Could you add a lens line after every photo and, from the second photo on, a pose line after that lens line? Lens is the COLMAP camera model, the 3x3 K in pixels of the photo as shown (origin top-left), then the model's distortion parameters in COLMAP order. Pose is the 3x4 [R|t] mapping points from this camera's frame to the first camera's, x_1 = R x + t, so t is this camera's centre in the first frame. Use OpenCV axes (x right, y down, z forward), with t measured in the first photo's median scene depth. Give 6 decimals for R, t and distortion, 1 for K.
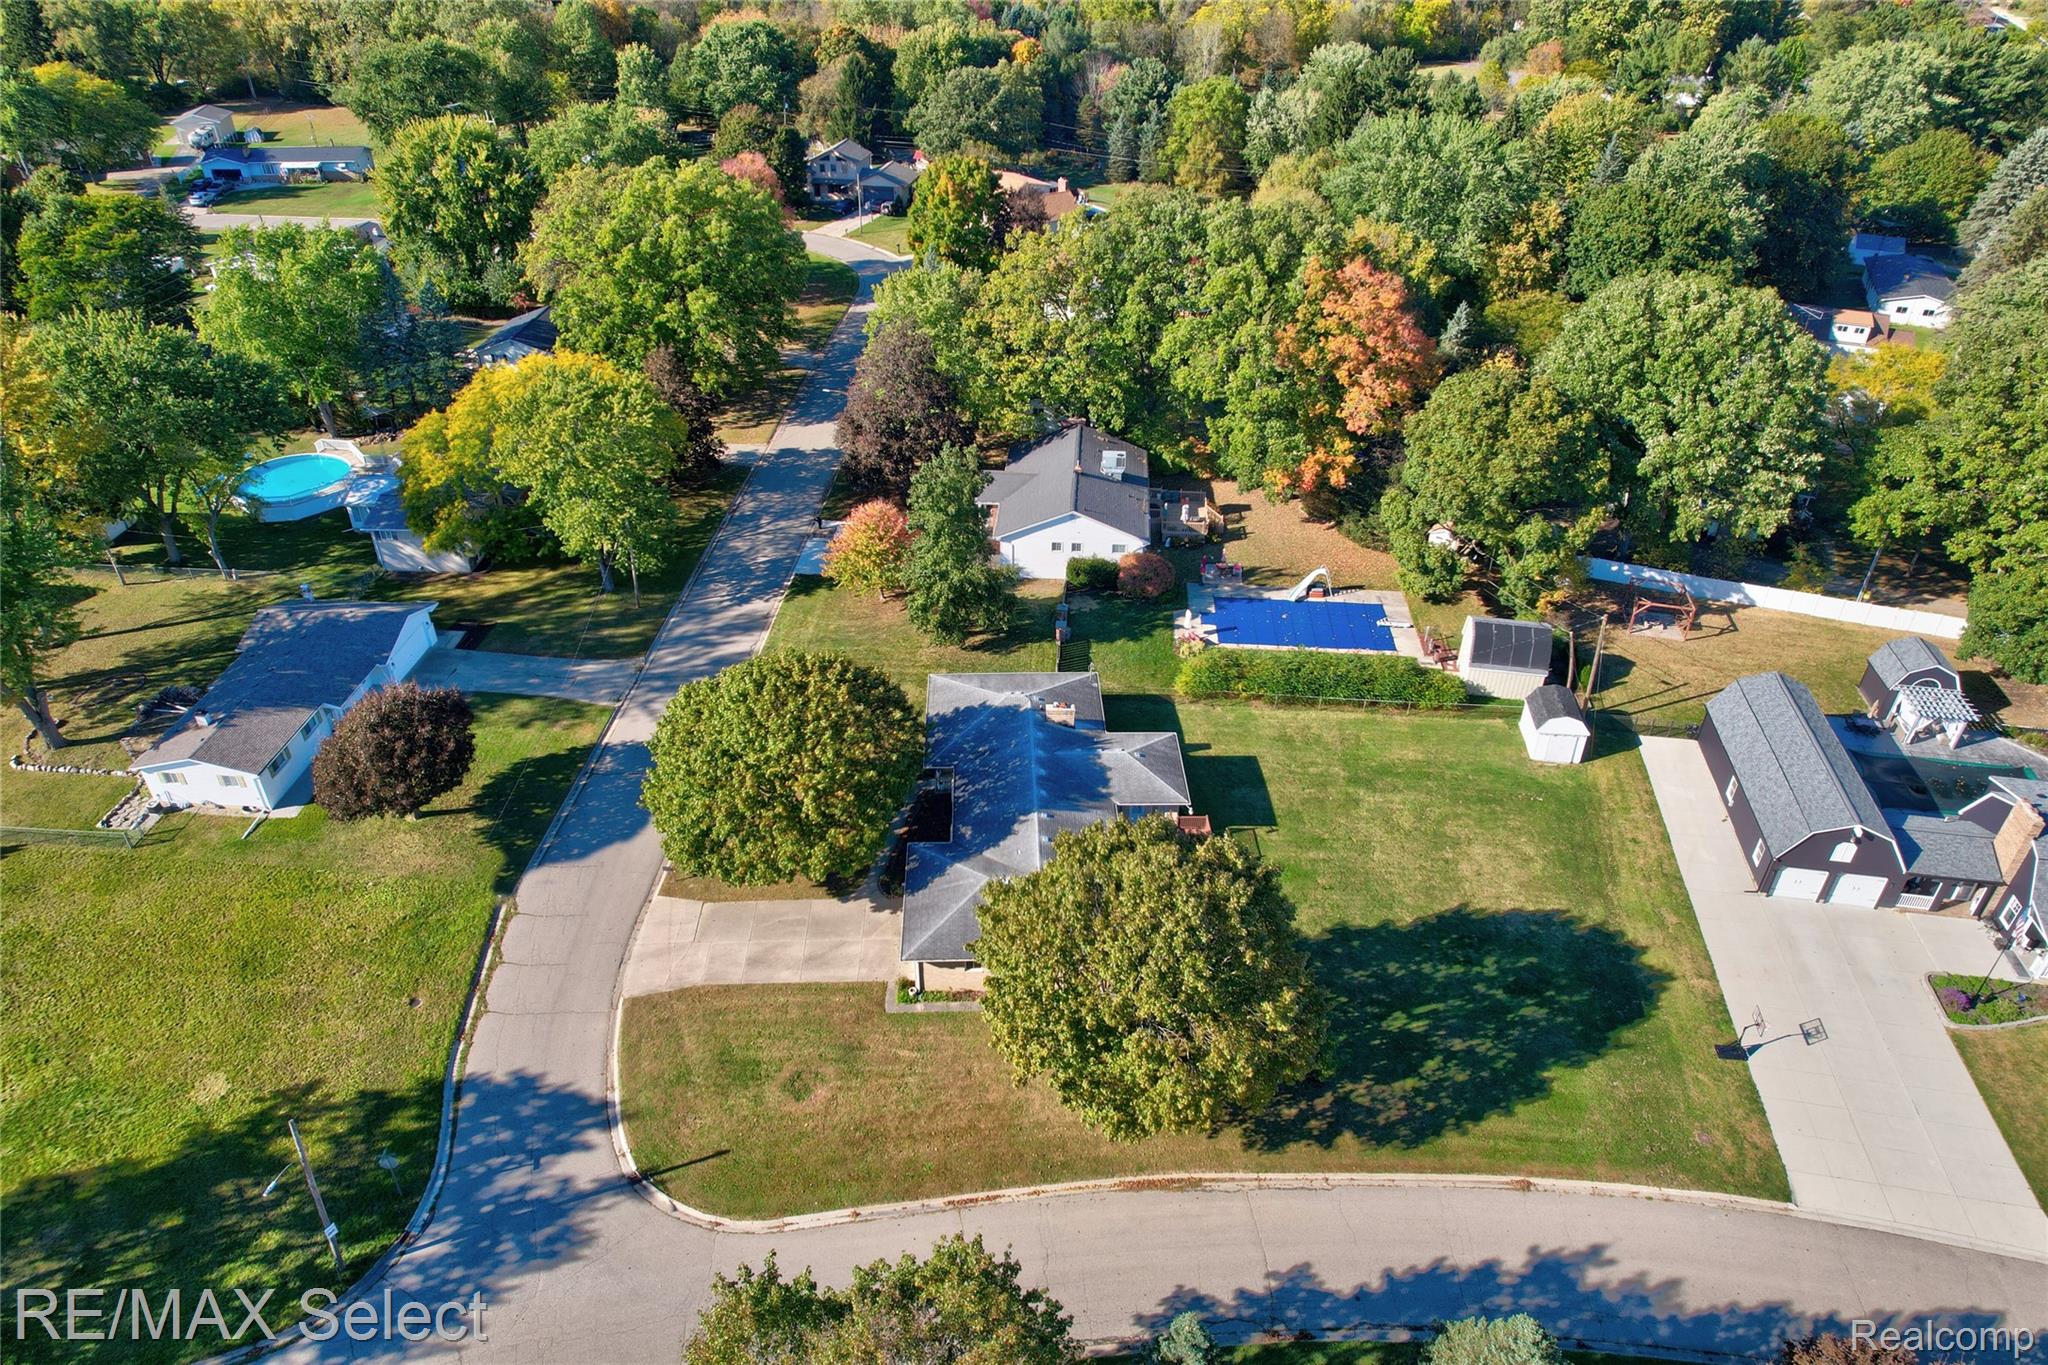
lens RADIAL K [[1300.7, 0, 1018.2], [0, 1300.7, 680.8], [0, 0, 1]] dist [-0.072602, 0.054903]
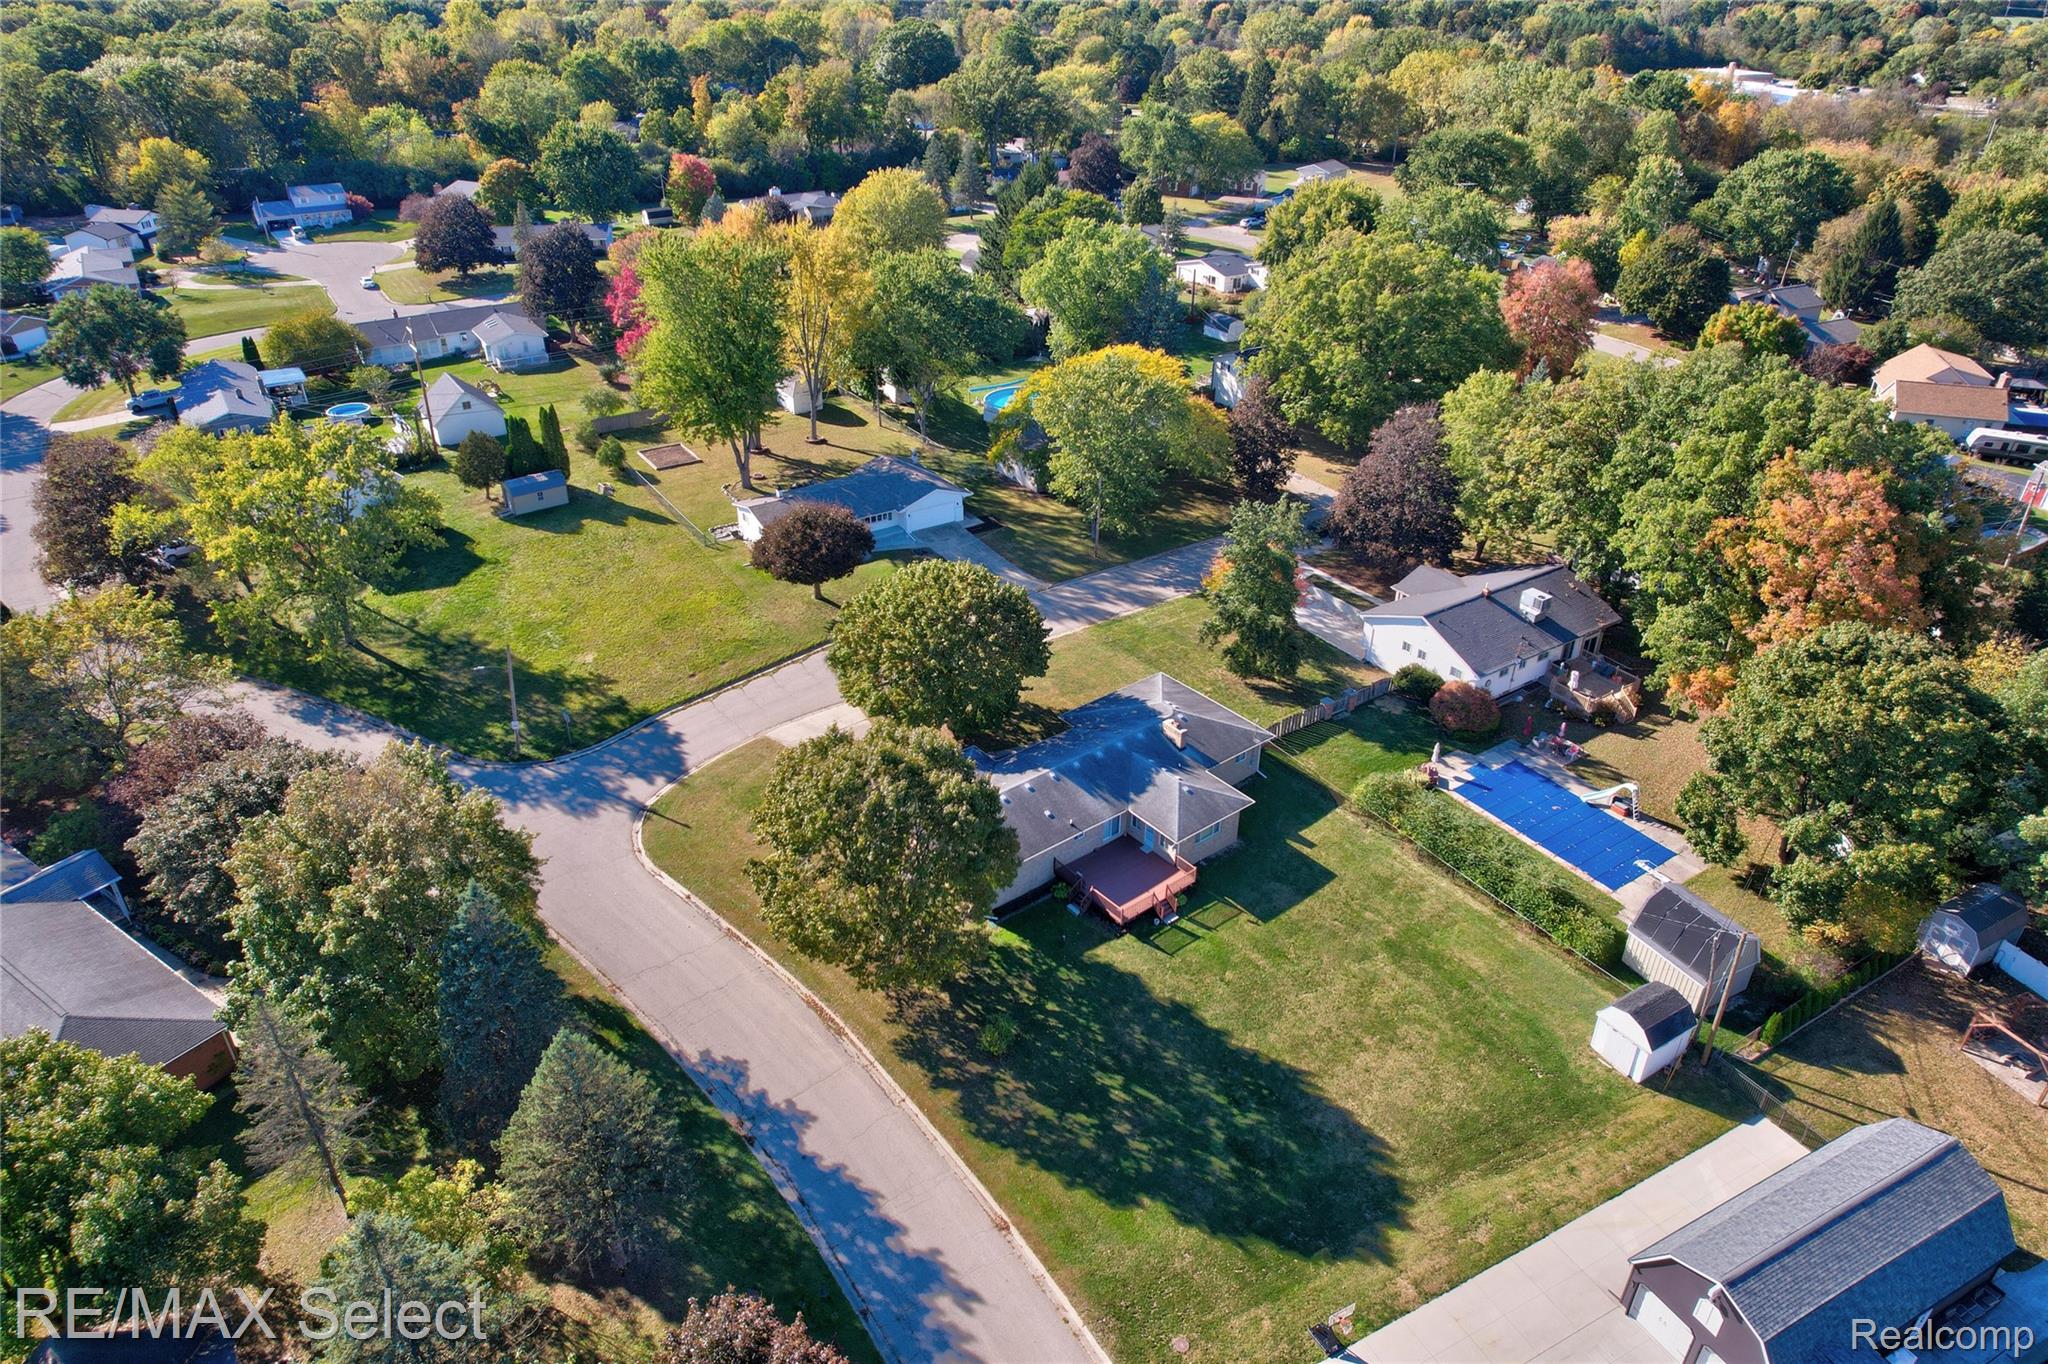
lens RADIAL K [[1300.7, 0, 1018.2], [0, 1300.7, 680.3], [0, 0, 1]] dist [-0.072602, 0.054903]
pose [[0.606965, 0.400002, -0.686726, 0.869408], [-0.445012, 0.886992, 0.123327, -0.113509], [0.658451, 0.230746, 0.716379, 0.162223]]
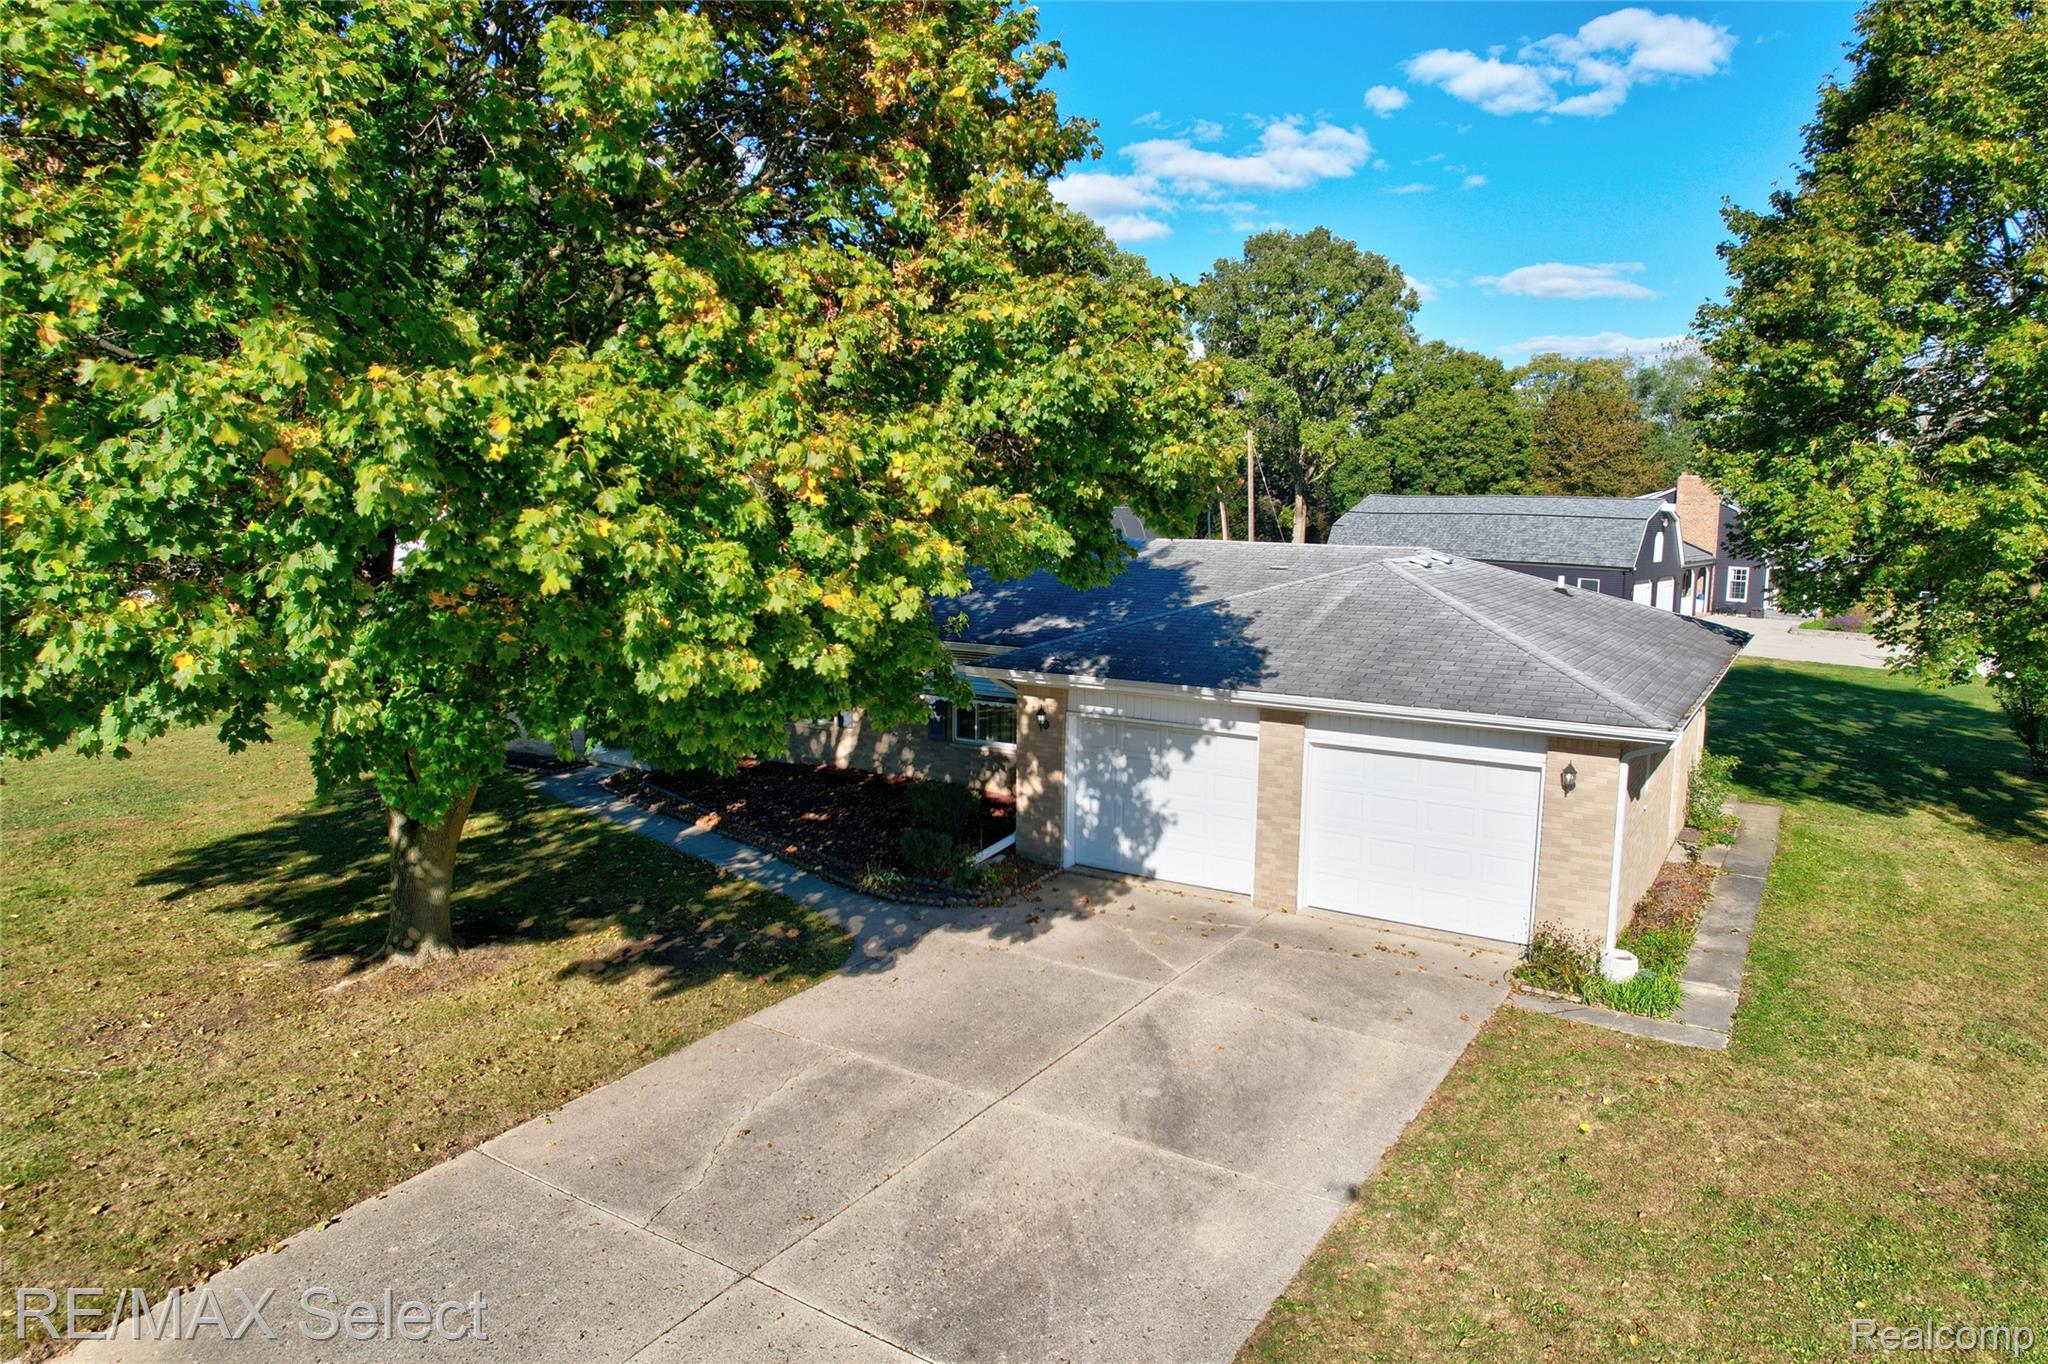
lens RADIAL K [[1300.7, 0, 1018.2], [0, 1300.7, 680.3], [0, 0, 1]] dist [-0.072602, 0.054903]
pose [[0.569853, -0.114481, 0.813733, -0.322835], [0.451239, 0.871187, -0.193437, 0.208863], [-0.686768, 0.477418, 0.548107, 0.994629]]
